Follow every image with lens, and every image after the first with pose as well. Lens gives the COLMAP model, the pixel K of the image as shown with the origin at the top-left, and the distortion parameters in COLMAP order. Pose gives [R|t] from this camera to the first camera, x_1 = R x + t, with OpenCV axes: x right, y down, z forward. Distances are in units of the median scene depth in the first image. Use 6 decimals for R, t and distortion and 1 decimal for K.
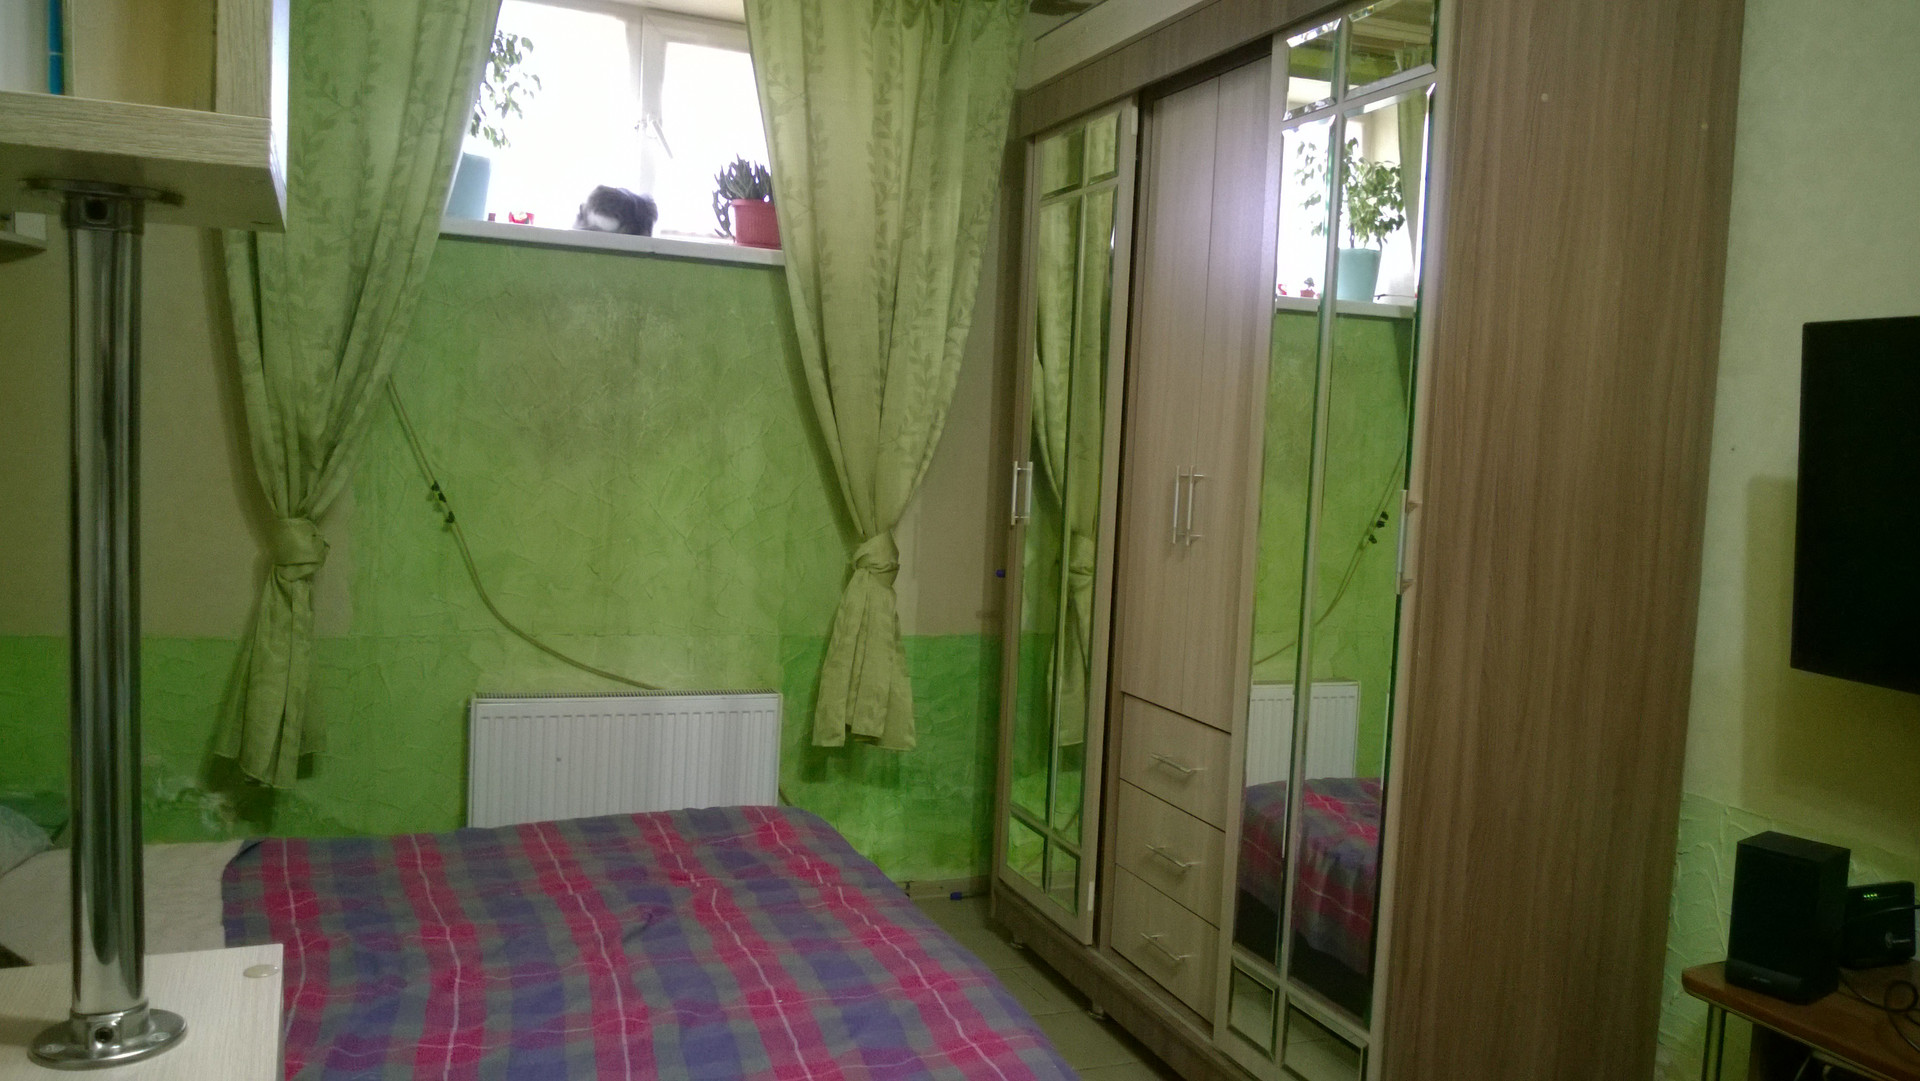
lens RADIAL K [[1471.6, 0, 1005.5], [0, 1471.6, 578.2], [0, 0, 1]] dist [0.063567, -0.190464]
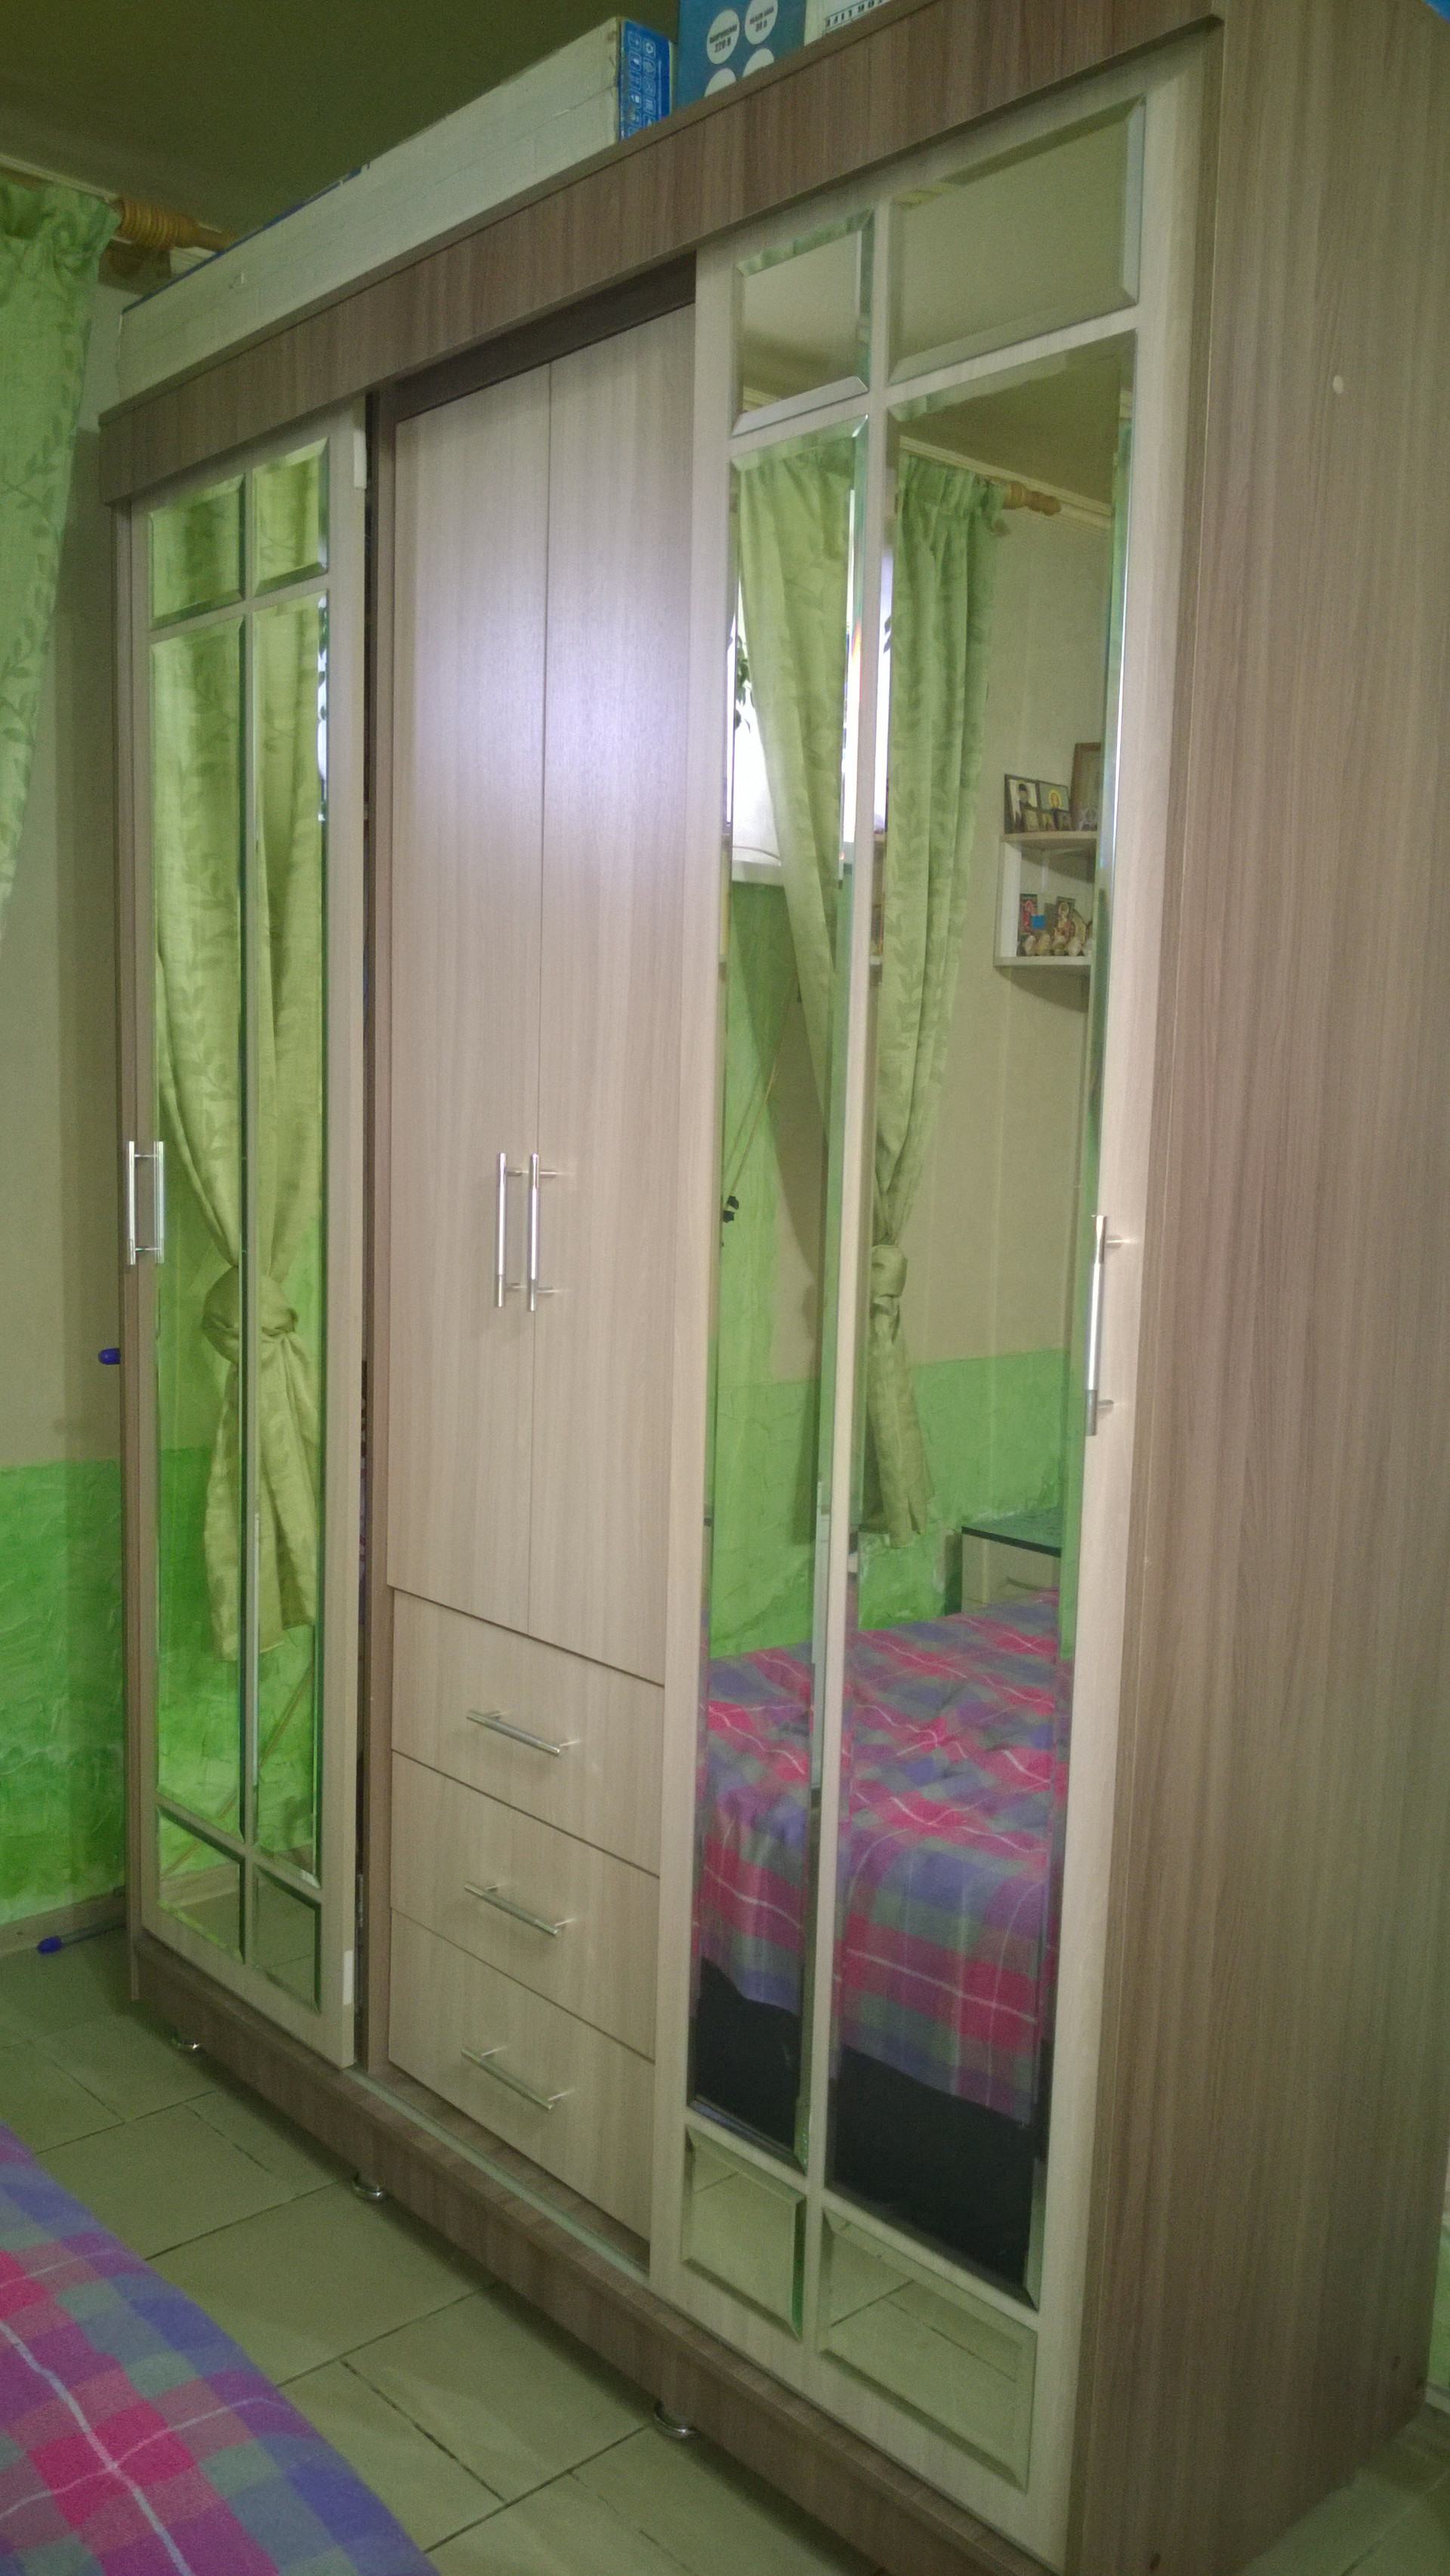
lens RADIAL K [[2011.1, 0, 714.9], [0, 2011.1, 1337.0], [0, 0, 1]] dist [-0.009179, -0.007157]
pose [[0.942765, -0.062745, 0.327502, -0.038060], [0.049036, 0.997547, 0.049960, -0.039253], [-0.329833, -0.031041, 0.943529, 0.292383]]
